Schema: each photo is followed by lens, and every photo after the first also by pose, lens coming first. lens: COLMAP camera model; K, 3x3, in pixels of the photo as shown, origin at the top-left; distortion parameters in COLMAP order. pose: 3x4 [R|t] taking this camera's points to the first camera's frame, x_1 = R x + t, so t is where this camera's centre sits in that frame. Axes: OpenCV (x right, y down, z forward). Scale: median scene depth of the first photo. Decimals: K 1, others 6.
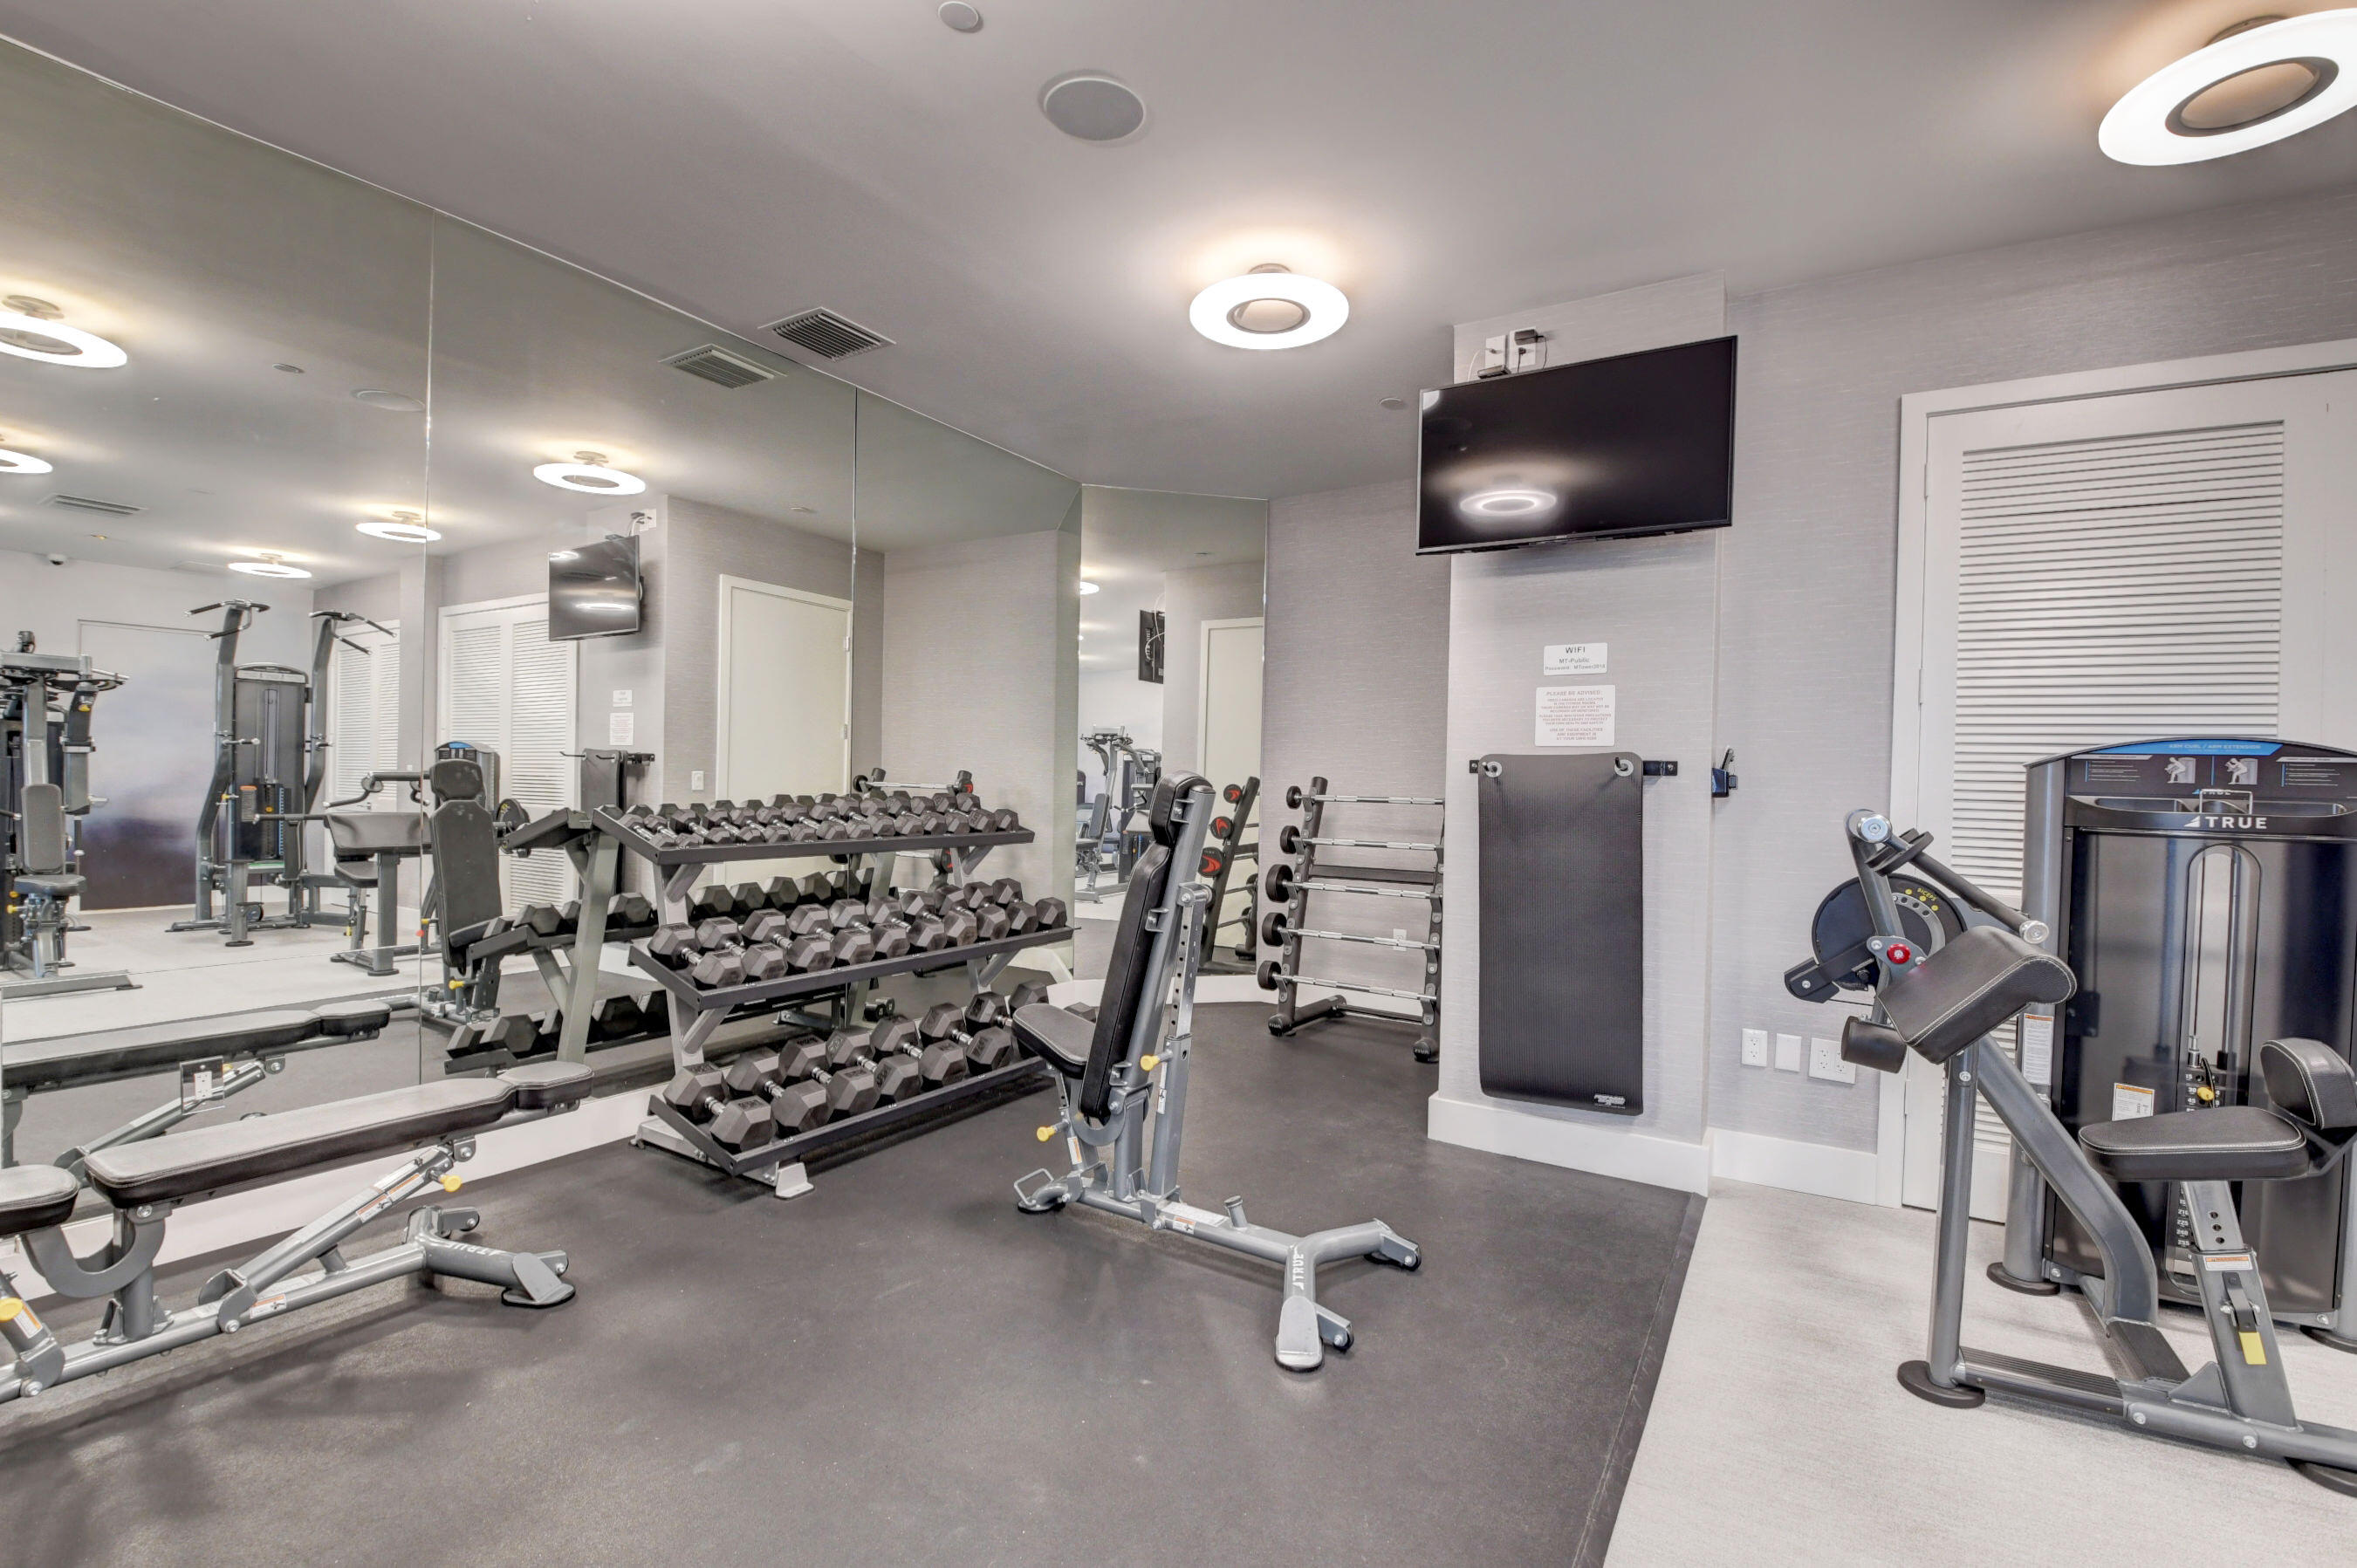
lens RADIAL K [[1055.8, 0, 1166.4], [0, 1055.8, 794.7], [0, 0, 1]] dist [-0.025013, -0.000352]
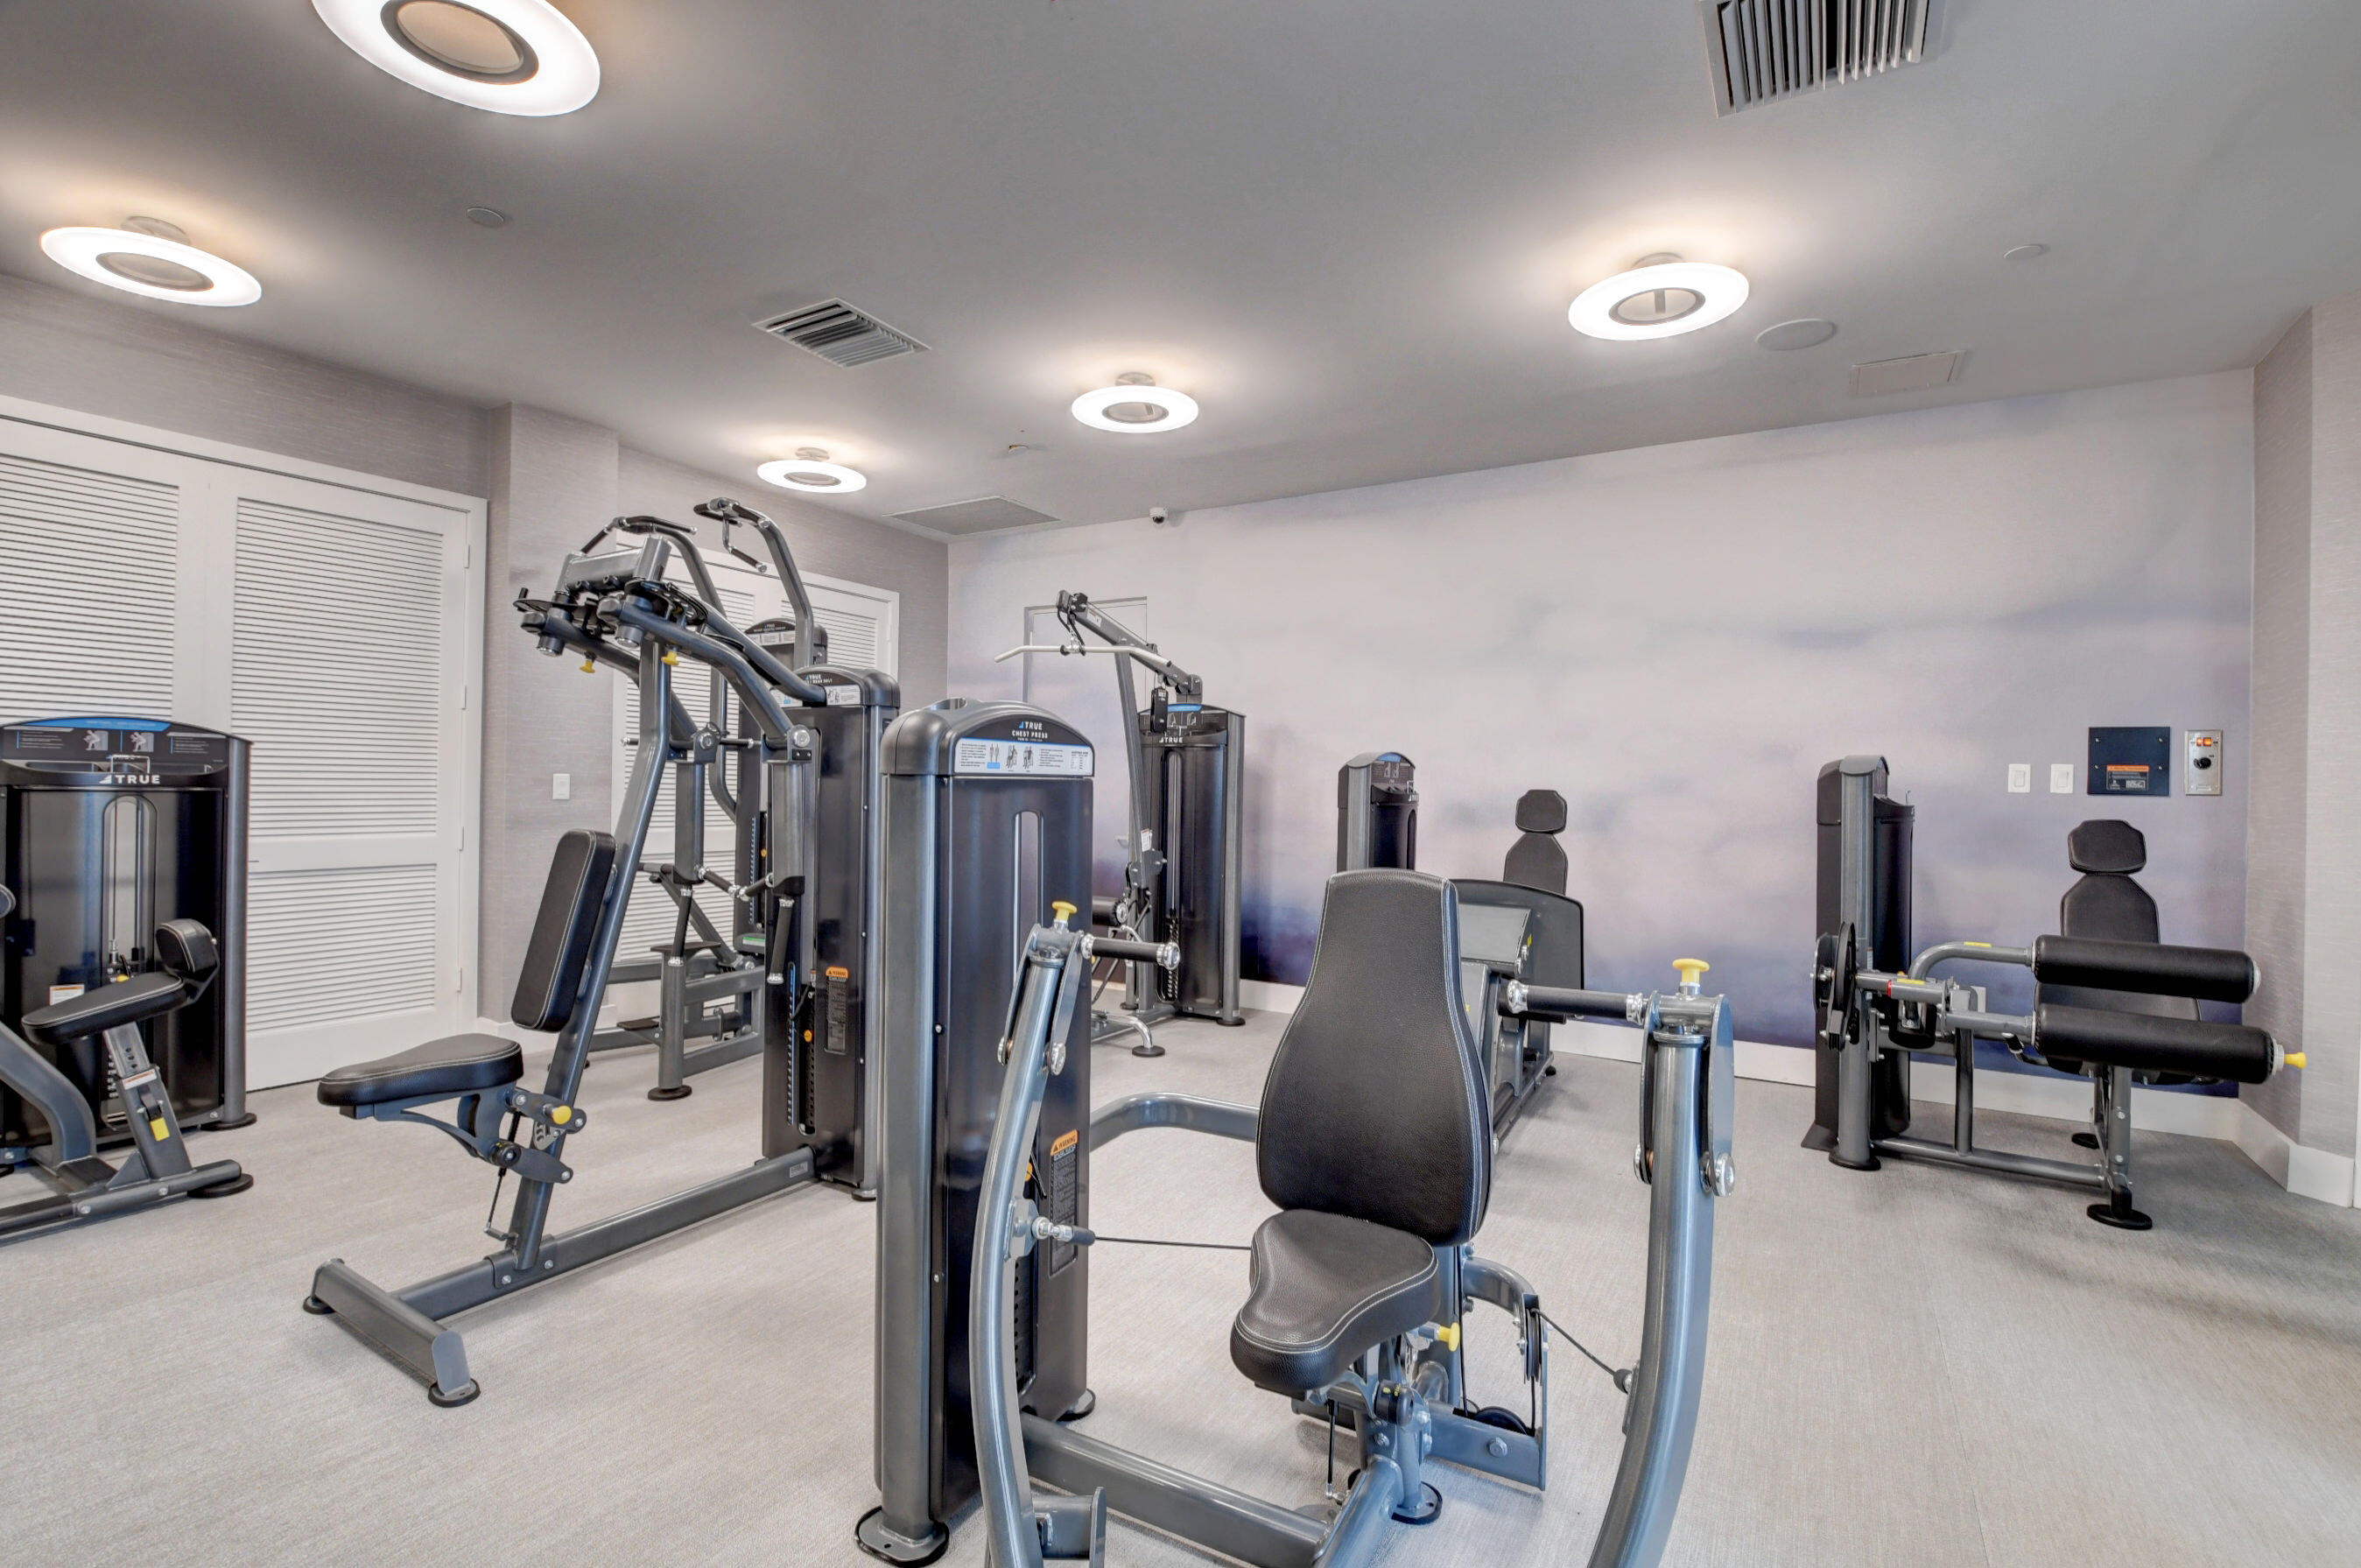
lens RADIAL K [[1057.7, 0, 1171.3], [0, 1057.7, 785.9], [0, 0, 1]] dist [-0.025013, -0.000352]
pose [[-0.002066, -0.027320, 0.999625, -0.335636], [0.000347, 0.999627, 0.027321, -0.001439], [-0.999998, 0.000404, -0.002056, -0.375018]]
